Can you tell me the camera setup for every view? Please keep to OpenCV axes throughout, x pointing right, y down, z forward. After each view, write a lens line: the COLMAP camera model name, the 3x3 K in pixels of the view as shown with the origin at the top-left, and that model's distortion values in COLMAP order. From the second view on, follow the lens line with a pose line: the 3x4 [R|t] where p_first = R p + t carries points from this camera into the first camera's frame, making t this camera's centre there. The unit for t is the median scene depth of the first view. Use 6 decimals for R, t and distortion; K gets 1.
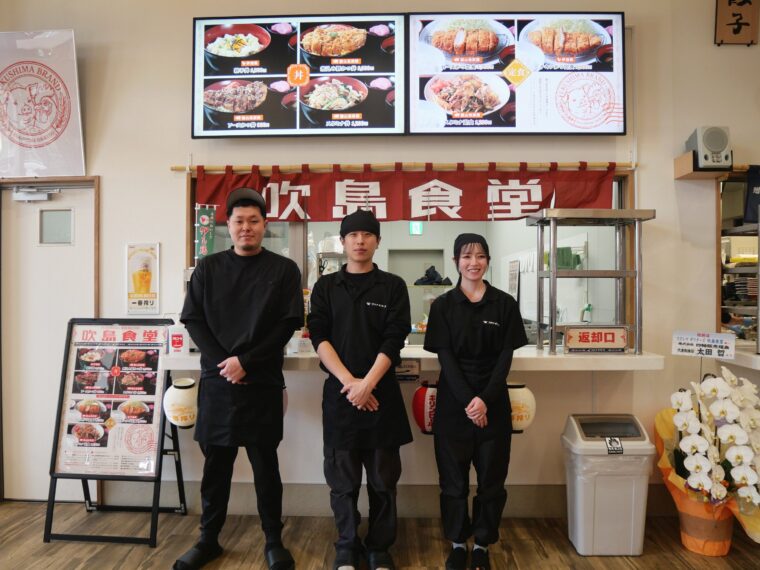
lens RADIAL K [[559.2, 0, 380.0], [0, 559.2, 285.0], [0, 0, 1]] dist [-0.076725, 0.031639]
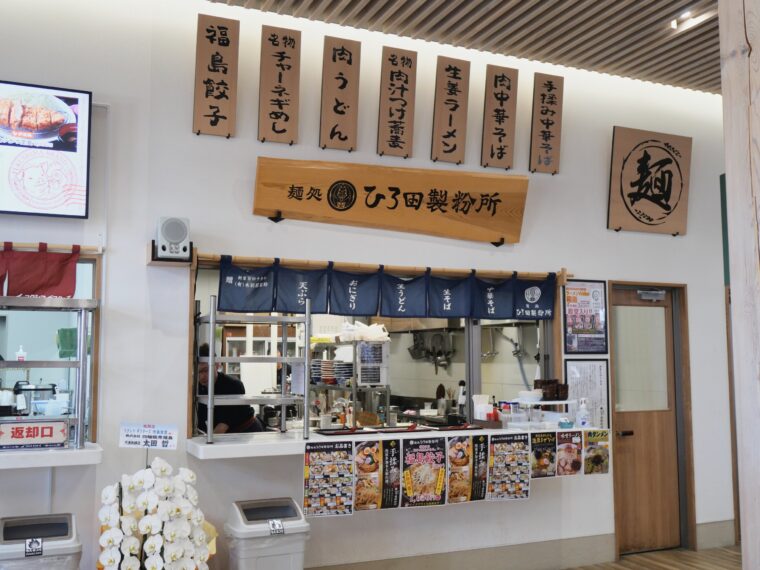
lens RADIAL K [[805.8, 0, 380.0], [0, 805.8, 285.0], [0, 0, 1]] dist [-0.000986, 0.004446]
pose [[0.900491, 0.039273, 0.433097, 0.297295], [-0.000405, 0.995989, -0.089472, -0.030491], [-0.434874, 0.080393, 0.896896, -0.475428]]
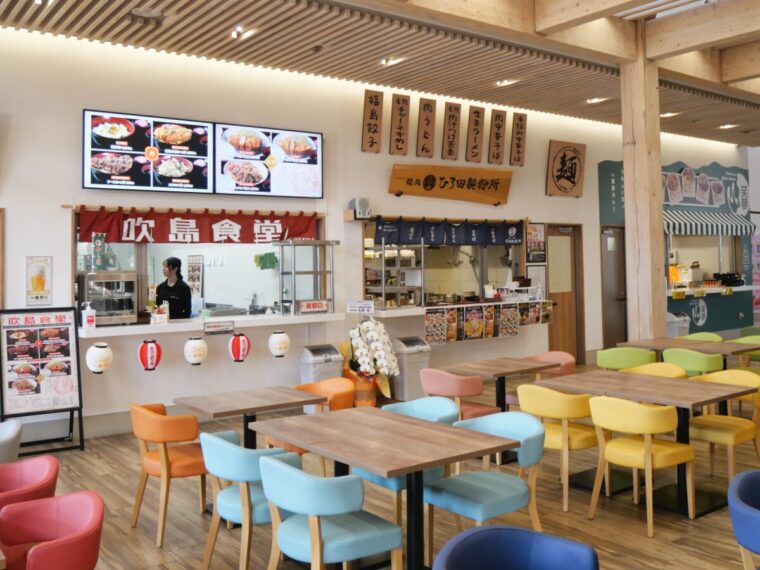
lens RADIAL K [[752.4, 0, 382.0], [0, 752.4, 243.2], [0, 0, 1]] dist [-0.076030, -0.007193]
pose [[0.790438, 0.003235, 0.612533, -0.967073], [0.016193, 0.999526, -0.026175, -0.047432], [-0.612327, 0.030608, 0.790012, -1.155911]]
